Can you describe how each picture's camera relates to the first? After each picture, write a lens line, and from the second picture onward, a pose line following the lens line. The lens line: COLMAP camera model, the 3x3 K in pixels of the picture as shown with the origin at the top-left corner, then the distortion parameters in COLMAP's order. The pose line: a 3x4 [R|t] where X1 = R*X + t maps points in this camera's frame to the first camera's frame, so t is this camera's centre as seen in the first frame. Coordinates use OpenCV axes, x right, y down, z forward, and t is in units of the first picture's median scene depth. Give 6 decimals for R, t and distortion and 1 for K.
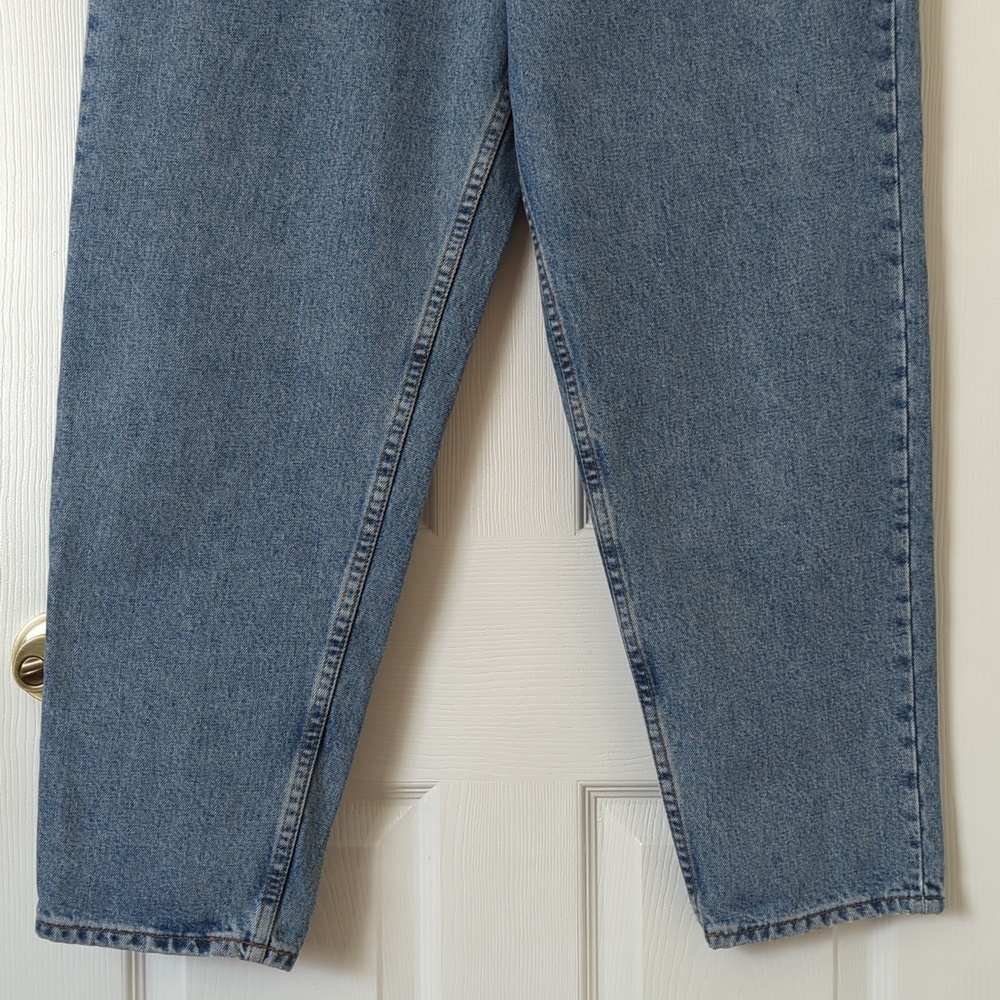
lens RADIAL K [[5027.0, 0, 581.4], [0, 5027.0, 603.3], [0, 0, 1]] dist [1.095258, -24.277444]
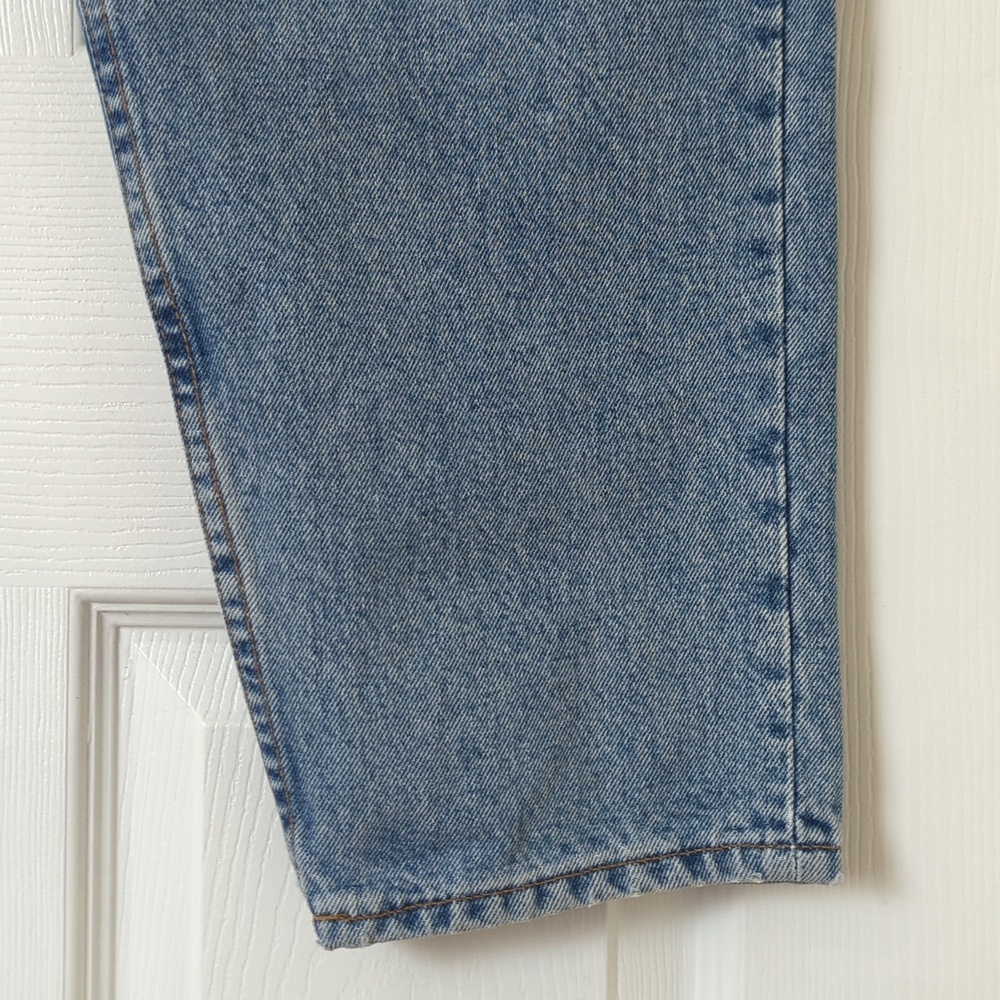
lens RADIAL K [[5287.2, 0, 530.5], [0, 5287.2, 552.4], [0, 0, 1]] dist [2.077448, -87.280649]
pose [[0.999711, 0.022754, -0.007812, 0.047043], [-0.022835, 0.999685, -0.010369, 0.037228], [0.007574, 0.010545, 0.999916, 0.518855]]
